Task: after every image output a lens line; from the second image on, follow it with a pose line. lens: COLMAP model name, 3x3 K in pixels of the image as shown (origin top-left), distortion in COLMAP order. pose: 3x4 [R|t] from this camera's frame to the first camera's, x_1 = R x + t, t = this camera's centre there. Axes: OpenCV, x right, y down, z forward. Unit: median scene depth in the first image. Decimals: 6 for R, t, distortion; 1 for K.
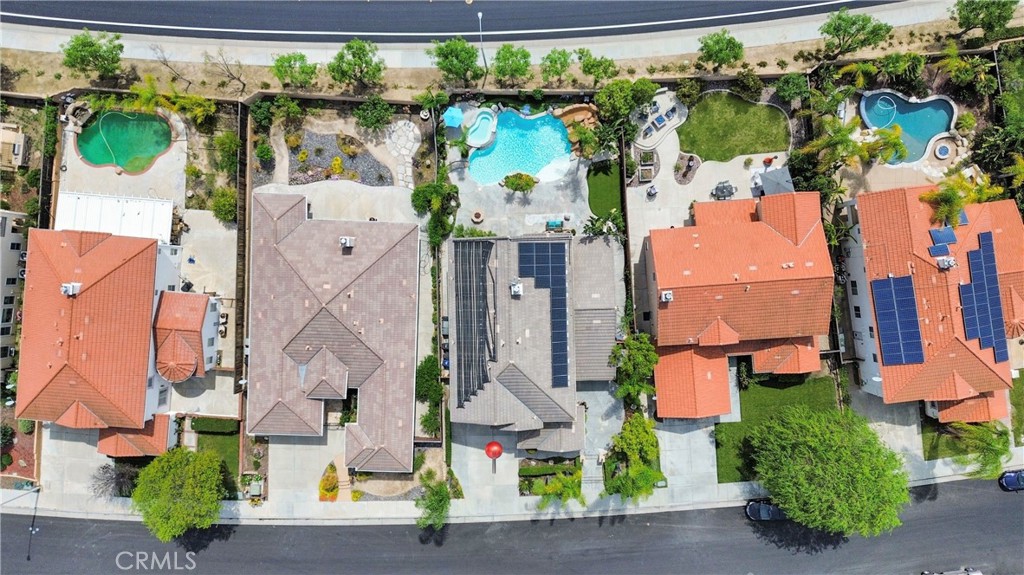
lens RADIAL K [[720.4, 0, 512.0], [0, 720.4, 287.5], [0, 0, 1]] dist [0.068380, -0.077347]
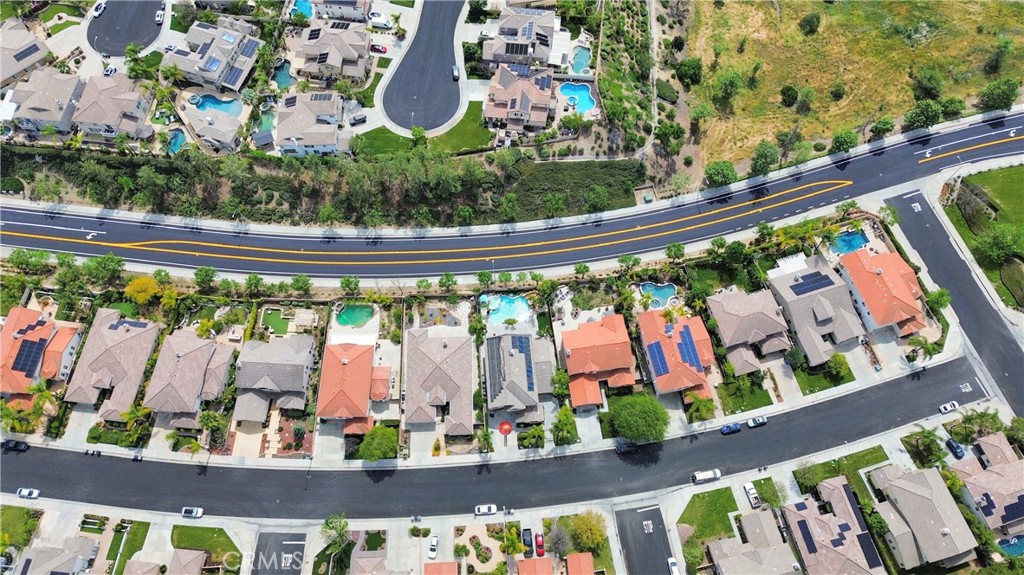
lens RADIAL K [[720.4, 0, 512.0], [0, 720.4, 287.5], [0, 0, 1]] dist [0.068380, -0.077347]
pose [[0.998221, -0.053275, 0.026776, -0.045424], [0.059563, 0.911478, -0.407013, 0.776315], [-0.002722, 0.407884, 0.913030, -1.360498]]
